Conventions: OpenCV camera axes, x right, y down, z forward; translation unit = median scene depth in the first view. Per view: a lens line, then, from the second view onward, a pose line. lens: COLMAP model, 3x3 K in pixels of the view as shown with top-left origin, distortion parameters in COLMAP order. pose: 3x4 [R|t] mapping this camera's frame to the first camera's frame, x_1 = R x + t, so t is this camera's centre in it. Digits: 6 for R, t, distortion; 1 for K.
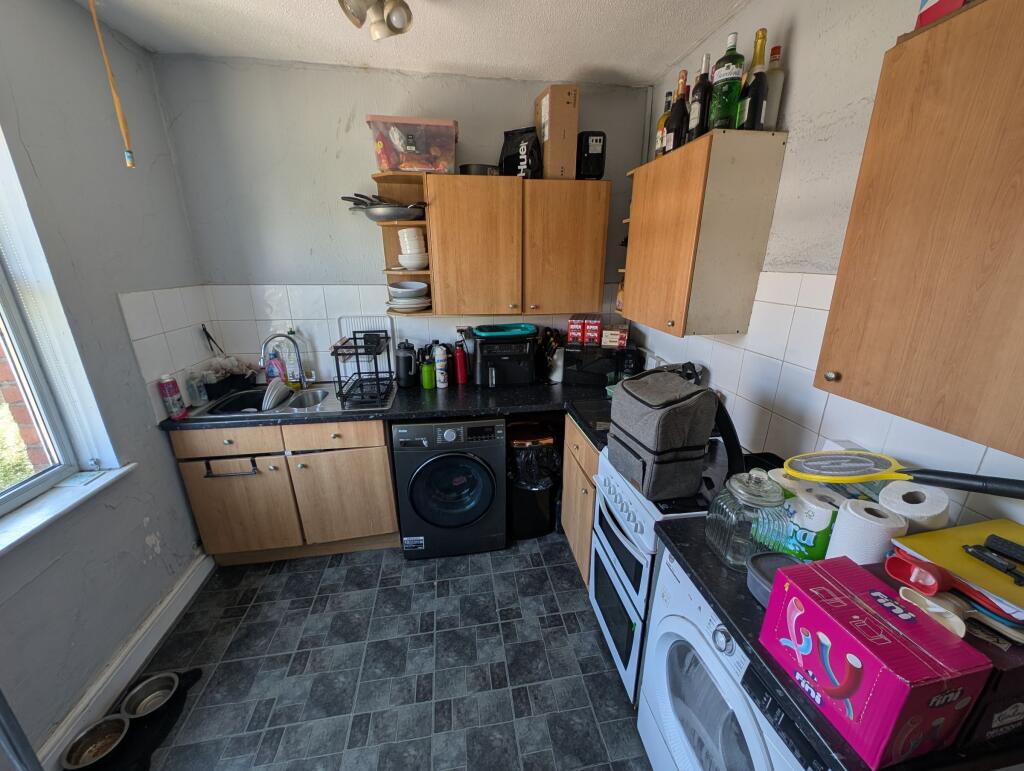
lens RADIAL K [[388.8, 0, 516.3], [0, 388.8, 380.5], [0, 0, 1]] dist [0.002977, 0.000140]
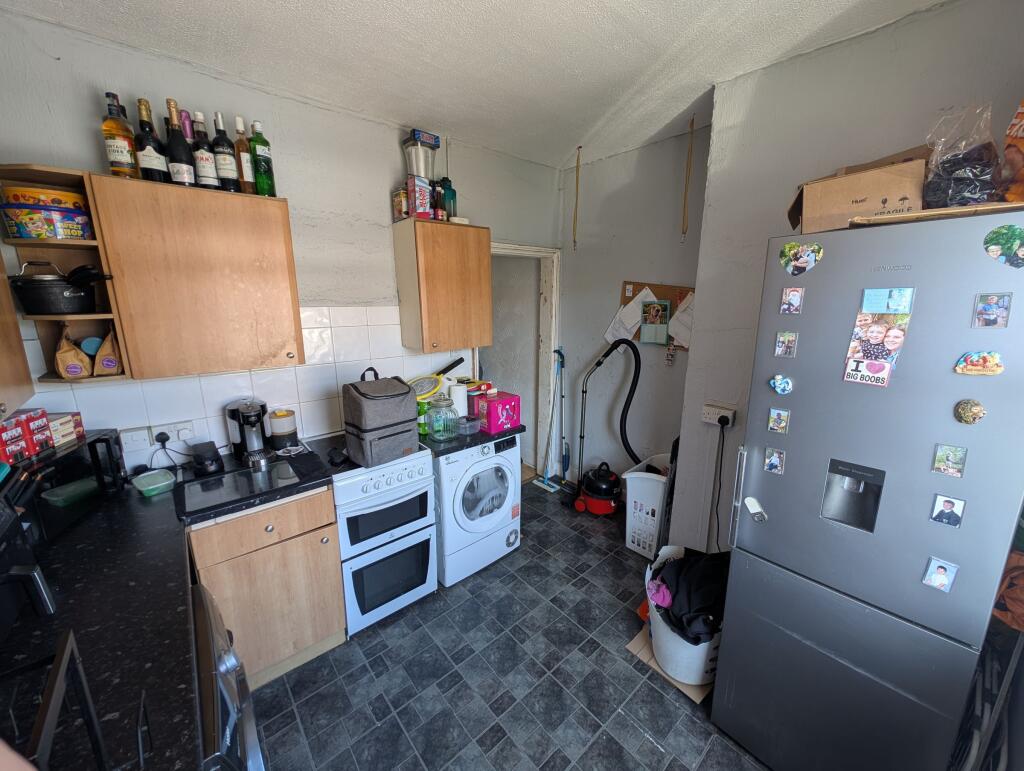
lens RADIAL K [[388.8, 0, 512.6], [0, 388.8, 383.8], [0, 0, 1]] dist [0.002977, 0.000140]
pose [[-0.514769, -0.188618, 0.836323, -0.905826], [0.256835, 0.896768, 0.360336, -0.325347], [-0.817954, 0.400287, -0.413185, 1.013912]]
